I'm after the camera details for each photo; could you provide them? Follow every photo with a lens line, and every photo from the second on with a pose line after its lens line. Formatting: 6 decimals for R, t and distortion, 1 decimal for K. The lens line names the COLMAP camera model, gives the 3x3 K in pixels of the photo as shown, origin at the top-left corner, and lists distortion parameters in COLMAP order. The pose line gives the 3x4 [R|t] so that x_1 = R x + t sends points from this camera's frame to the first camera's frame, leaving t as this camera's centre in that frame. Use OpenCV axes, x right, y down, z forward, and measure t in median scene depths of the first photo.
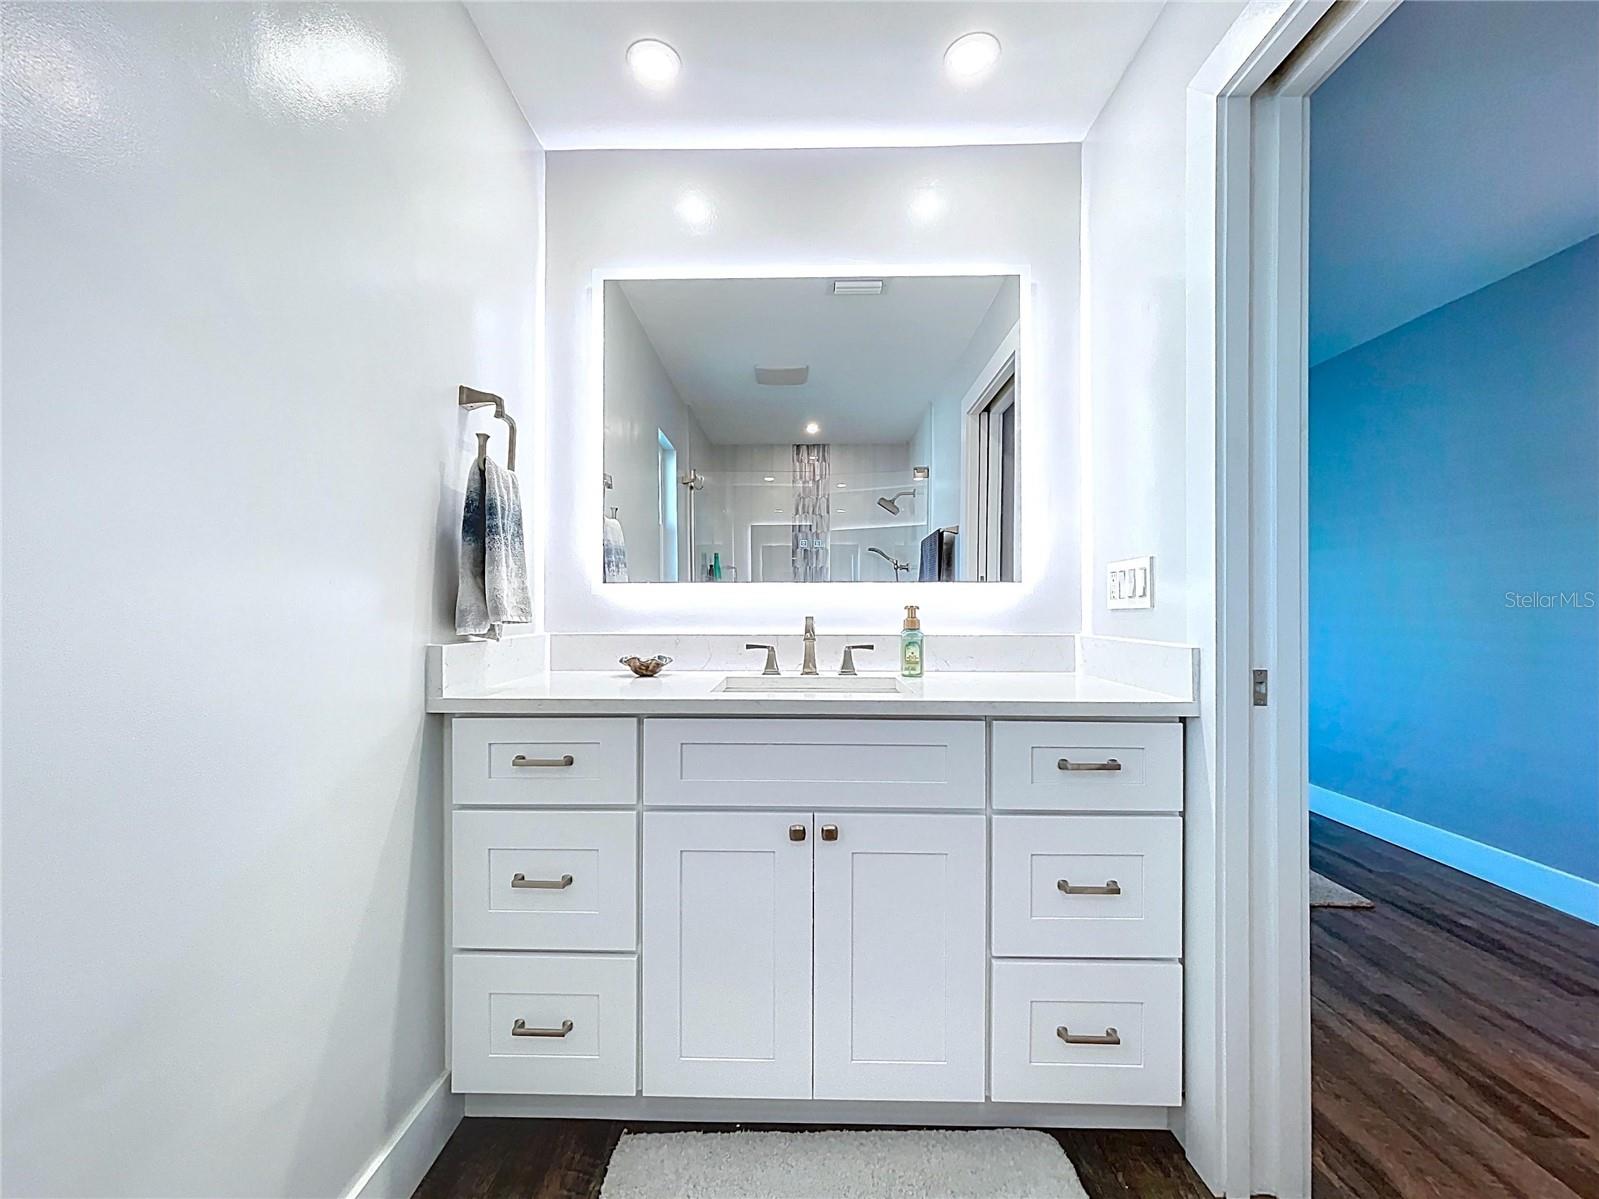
lens RADIAL K [[648.7, 0, 799.5], [0, 648.7, 599.5], [0, 0, 1]] dist [-0.002386, -0.000080]
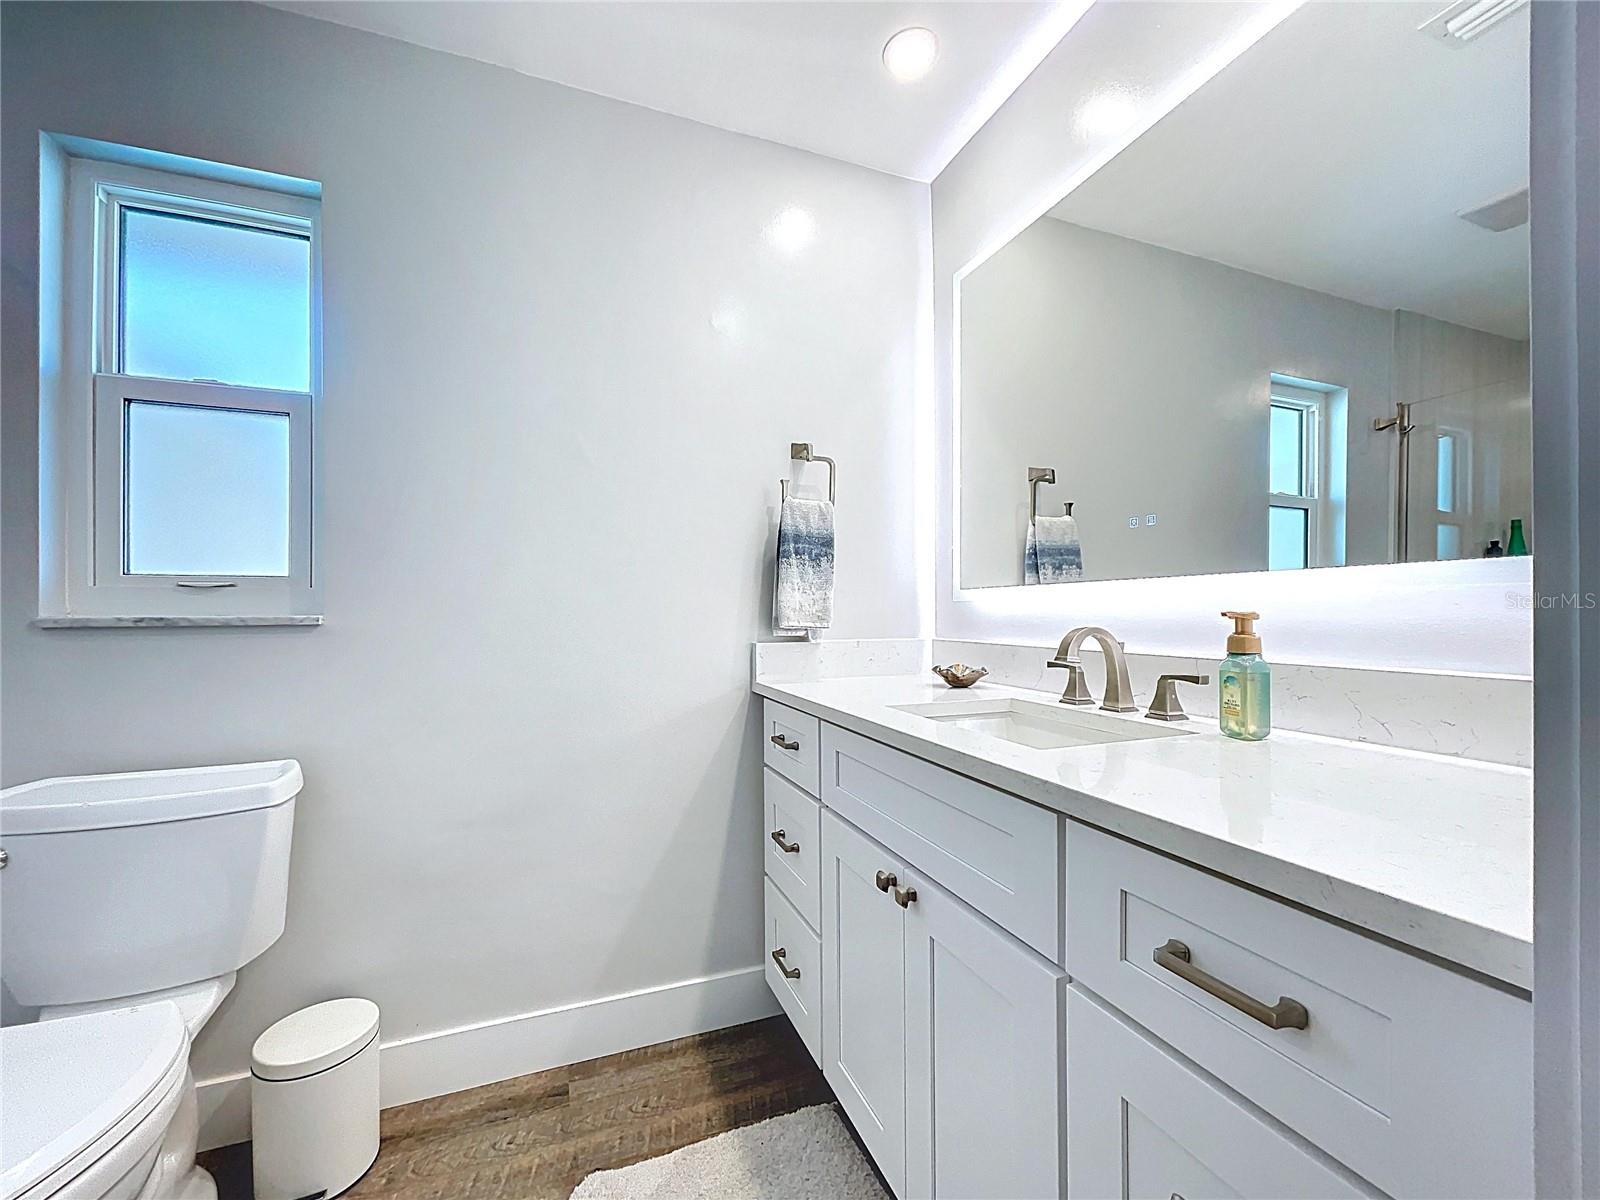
lens RADIAL K [[650.2, 0, 789.9], [0, 650.2, 608.2], [0, 0, 1]] dist [-0.003768, 0.000173]
pose [[0.350405, -0.009019, -0.936555, 0.569665], [0.012169, 0.999913, -0.005076, 0.004319], [0.936519, -0.009619, 0.350485, 0.446866]]
